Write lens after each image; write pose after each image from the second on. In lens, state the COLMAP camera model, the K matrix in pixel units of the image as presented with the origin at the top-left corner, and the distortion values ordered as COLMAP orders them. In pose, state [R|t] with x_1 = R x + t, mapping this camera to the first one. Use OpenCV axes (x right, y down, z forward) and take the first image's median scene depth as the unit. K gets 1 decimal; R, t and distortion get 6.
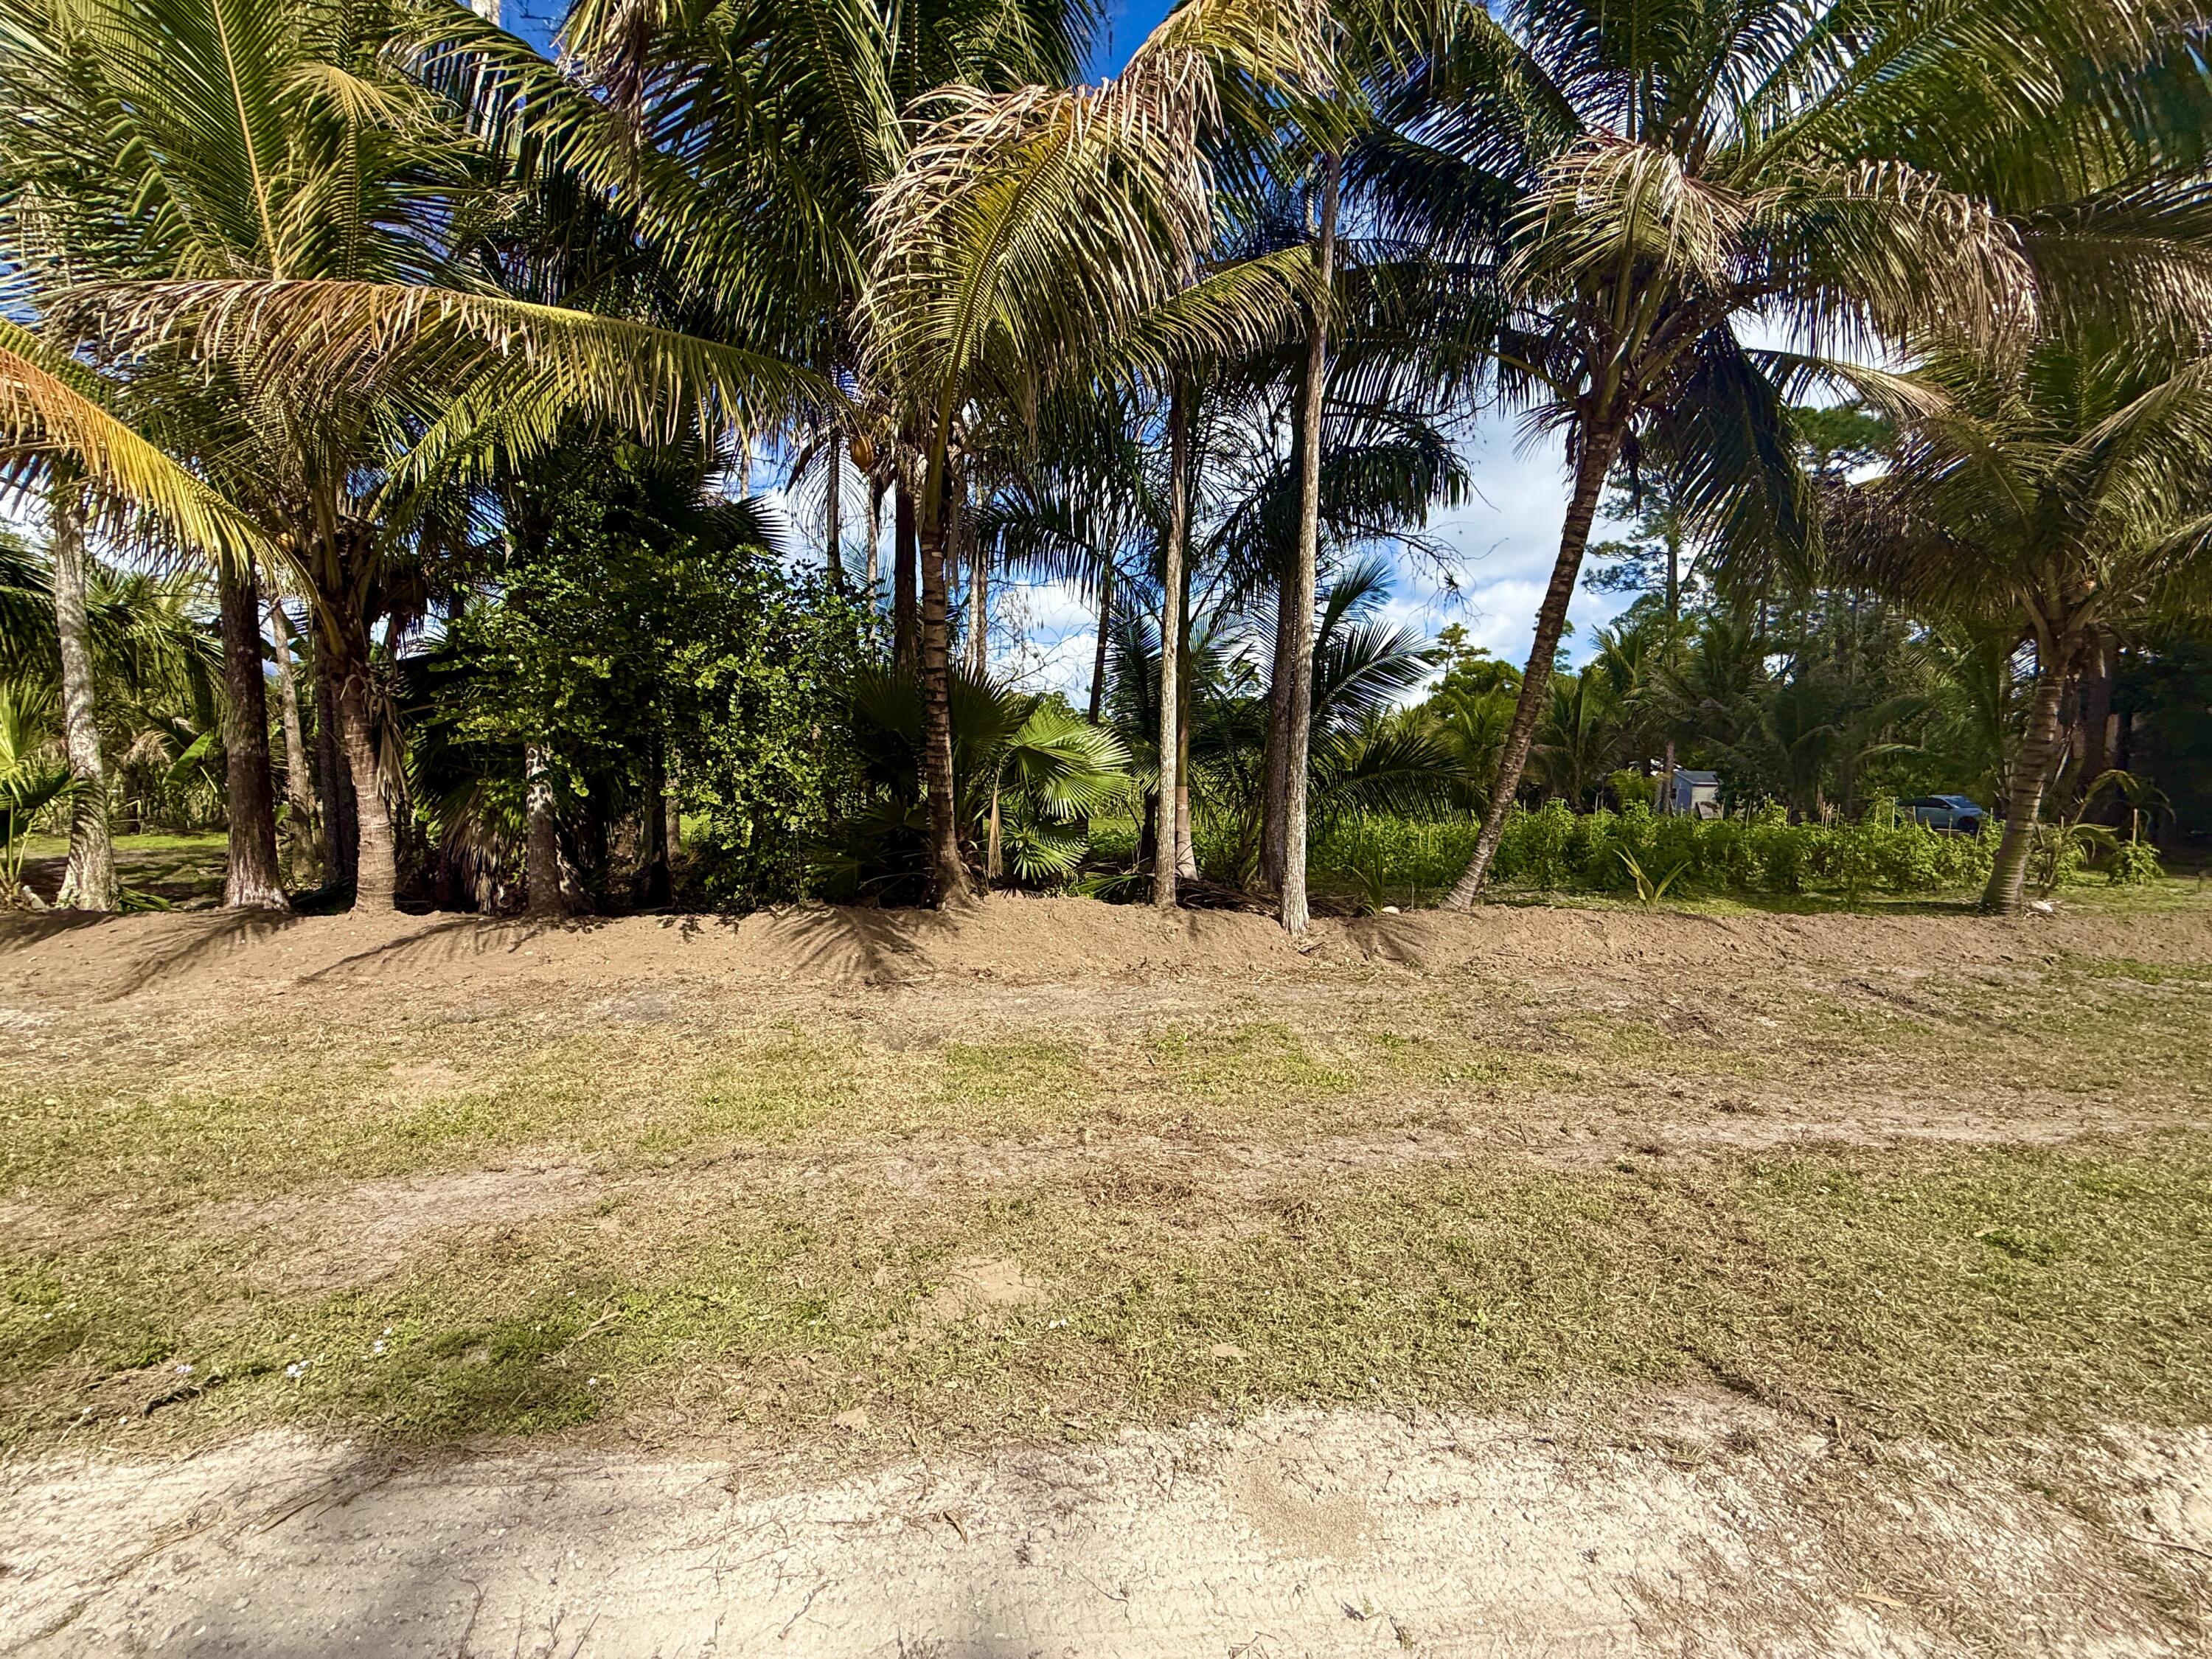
lens RADIAL K [[876.0, 0, 1105.3], [0, 876.0, 833.5], [0, 0, 1]] dist [0.000673, -0.000075]
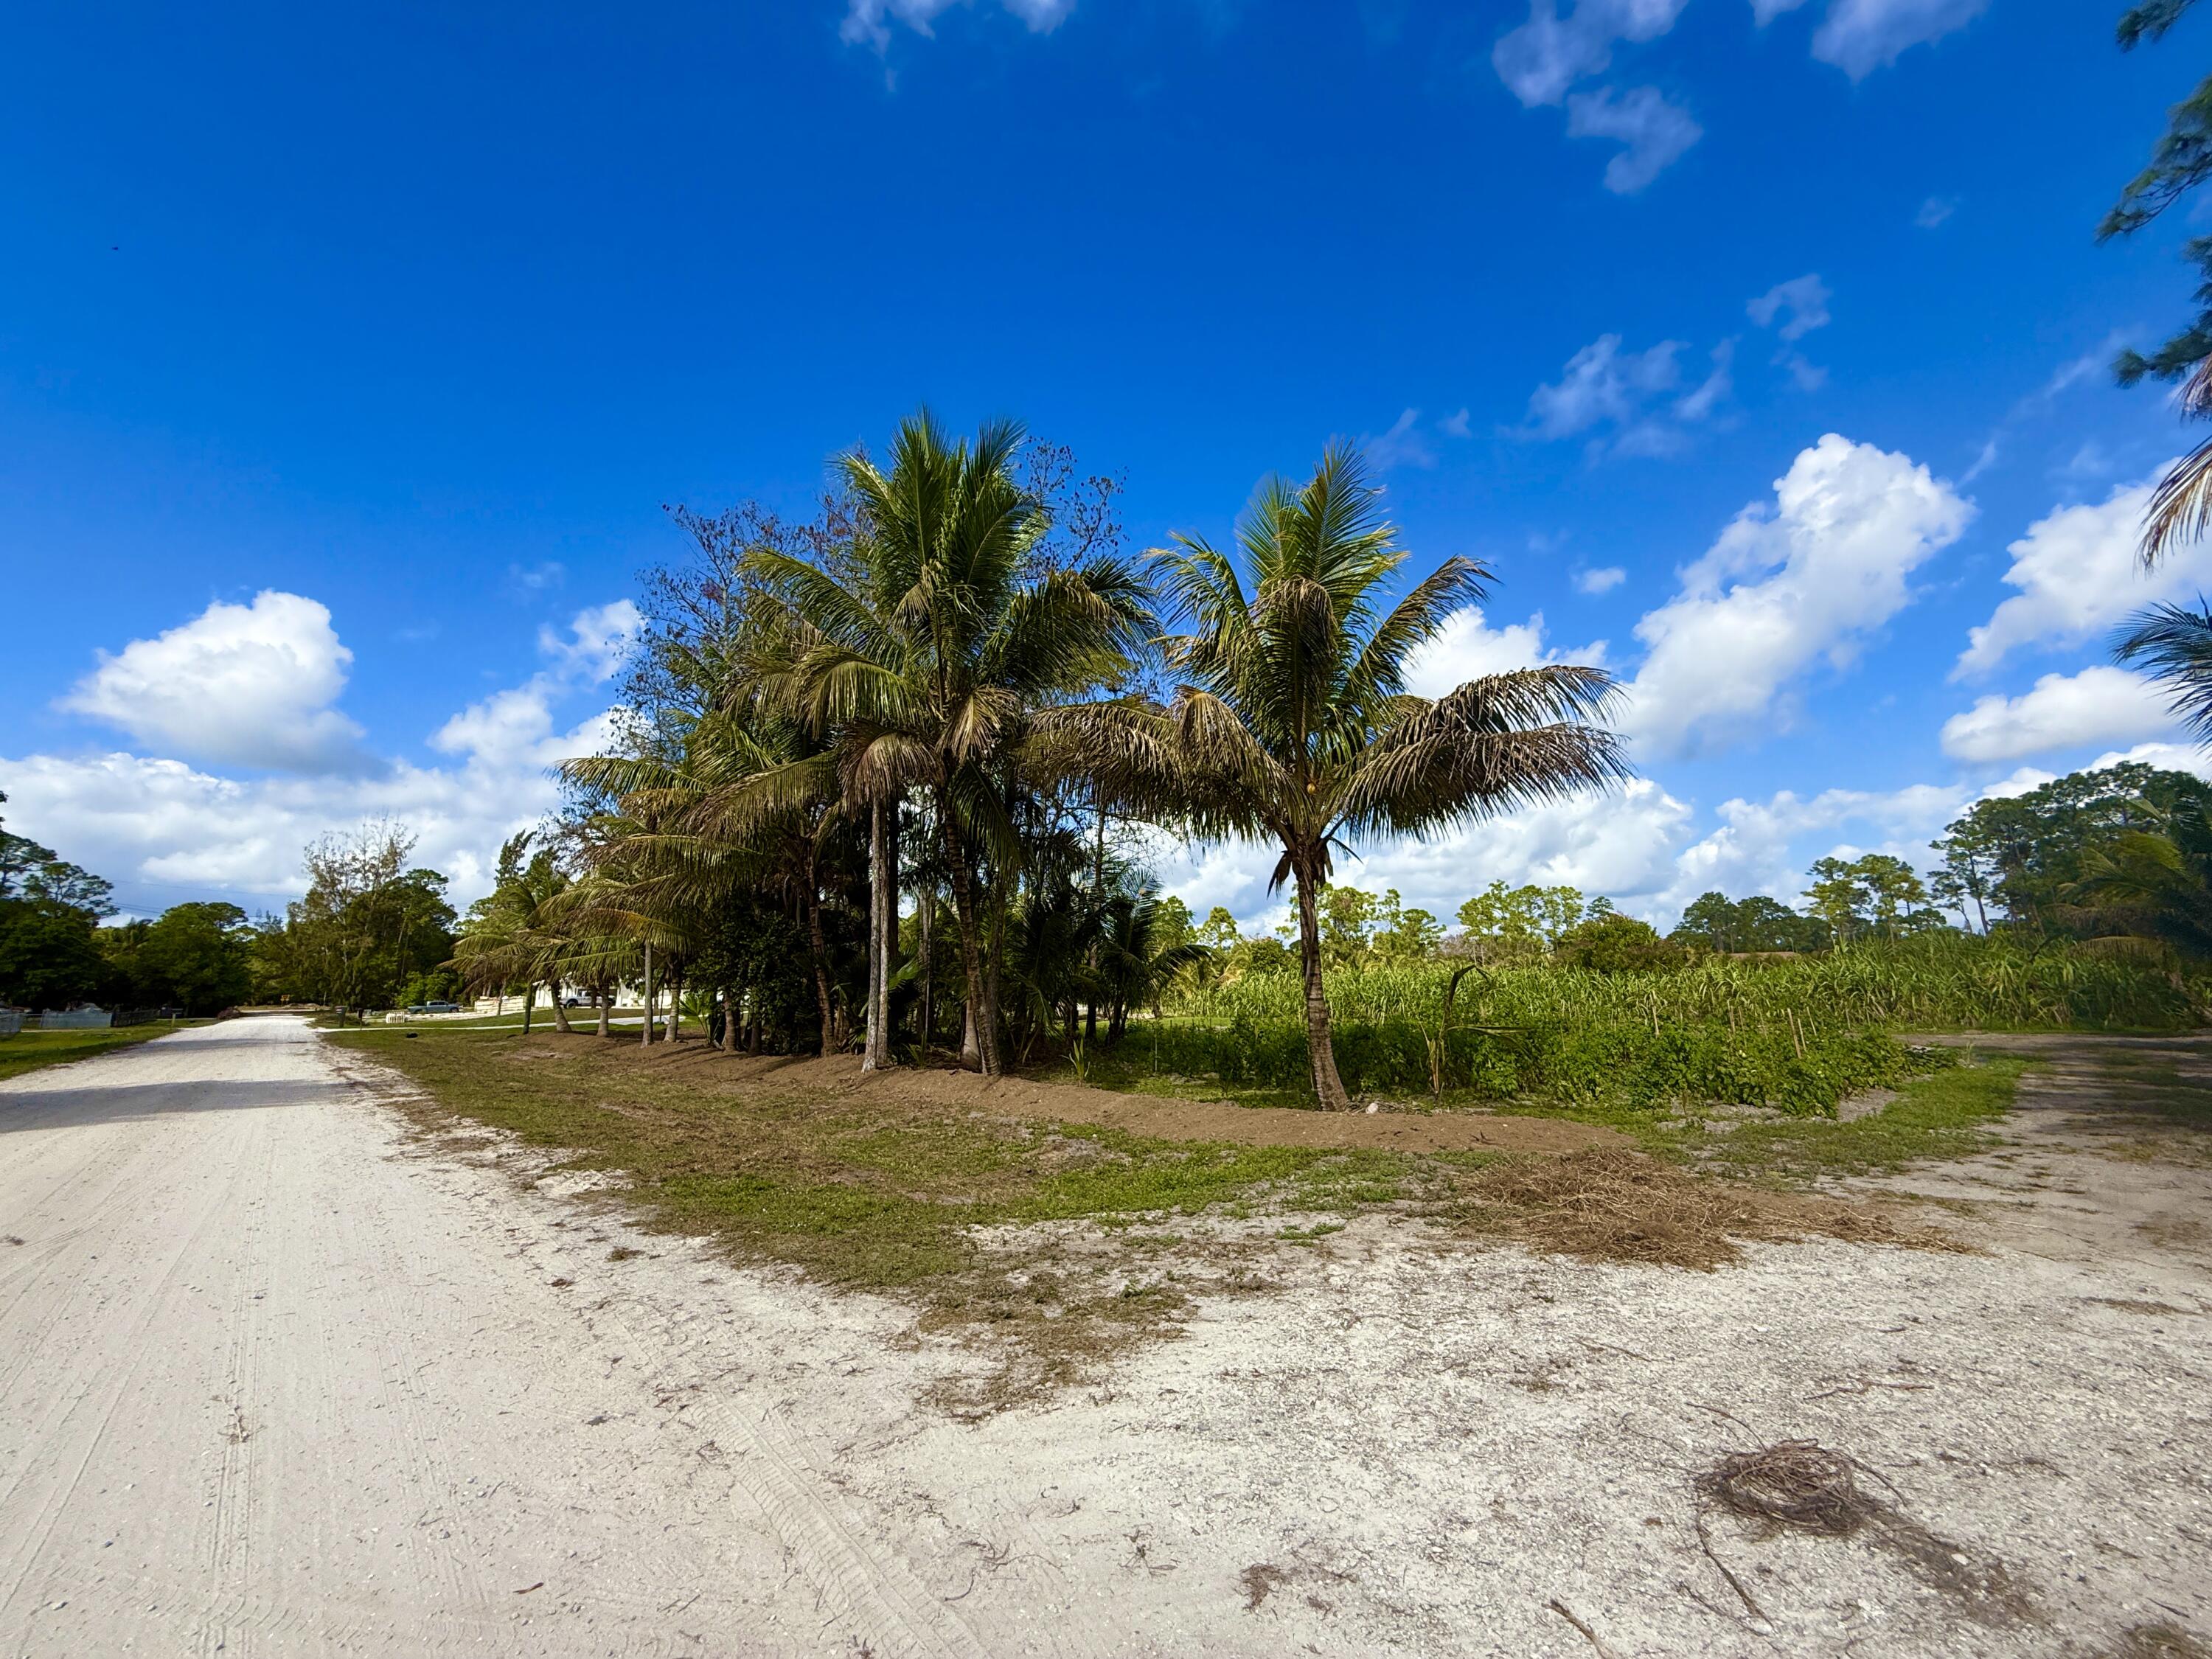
lens RADIAL K [[876.6, 0, 1103.7], [0, 876.6, 826.1], [0, 0, 1]] dist [0.001947, -0.000039]
pose [[0.616141, -0.167812, -0.769552, 2.065192], [-0.018407, 0.973705, -0.227067, 0.002522], [0.787421, 0.154070, 0.596851, 0.118550]]
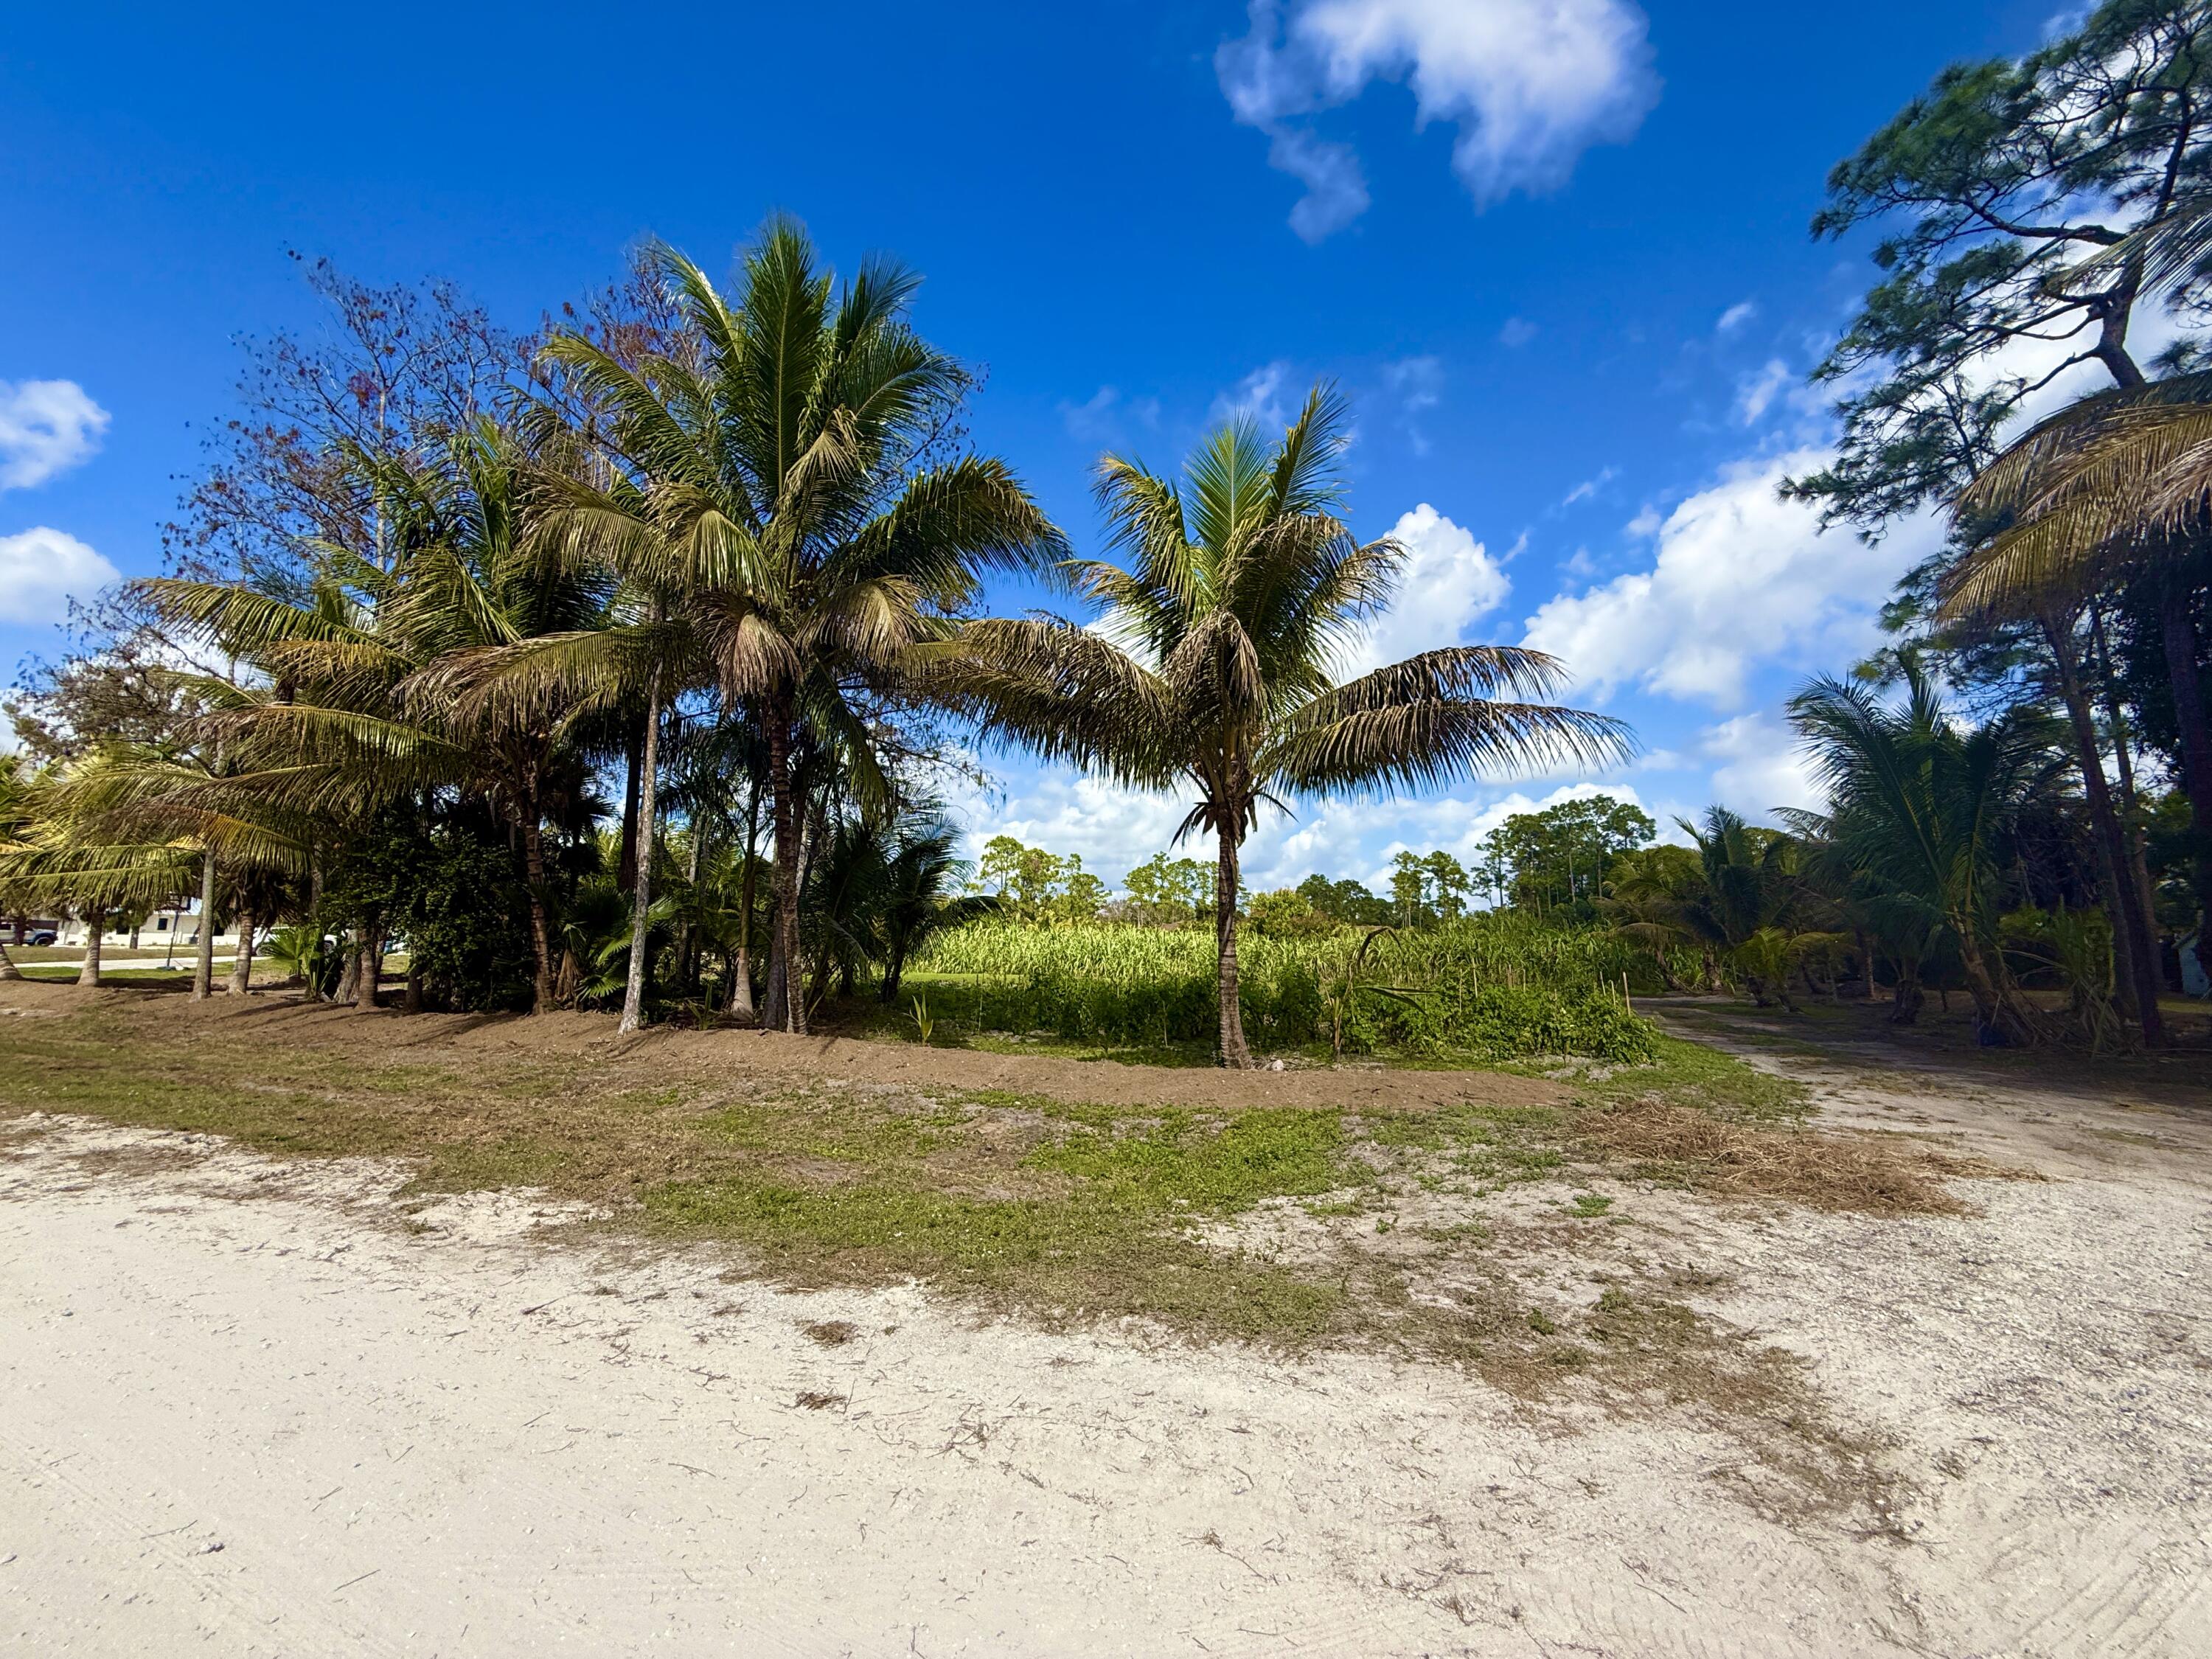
lens RADIAL K [[876.6, 0, 1103.7], [0, 876.6, 826.1], [0, 0, 1]] dist [0.001947, -0.000039]
pose [[0.865857, -0.071213, -0.495197, 1.708549], [-0.026700, 0.981829, -0.187880, 0.009905], [0.499578, 0.175899, 0.848223, -0.016191]]
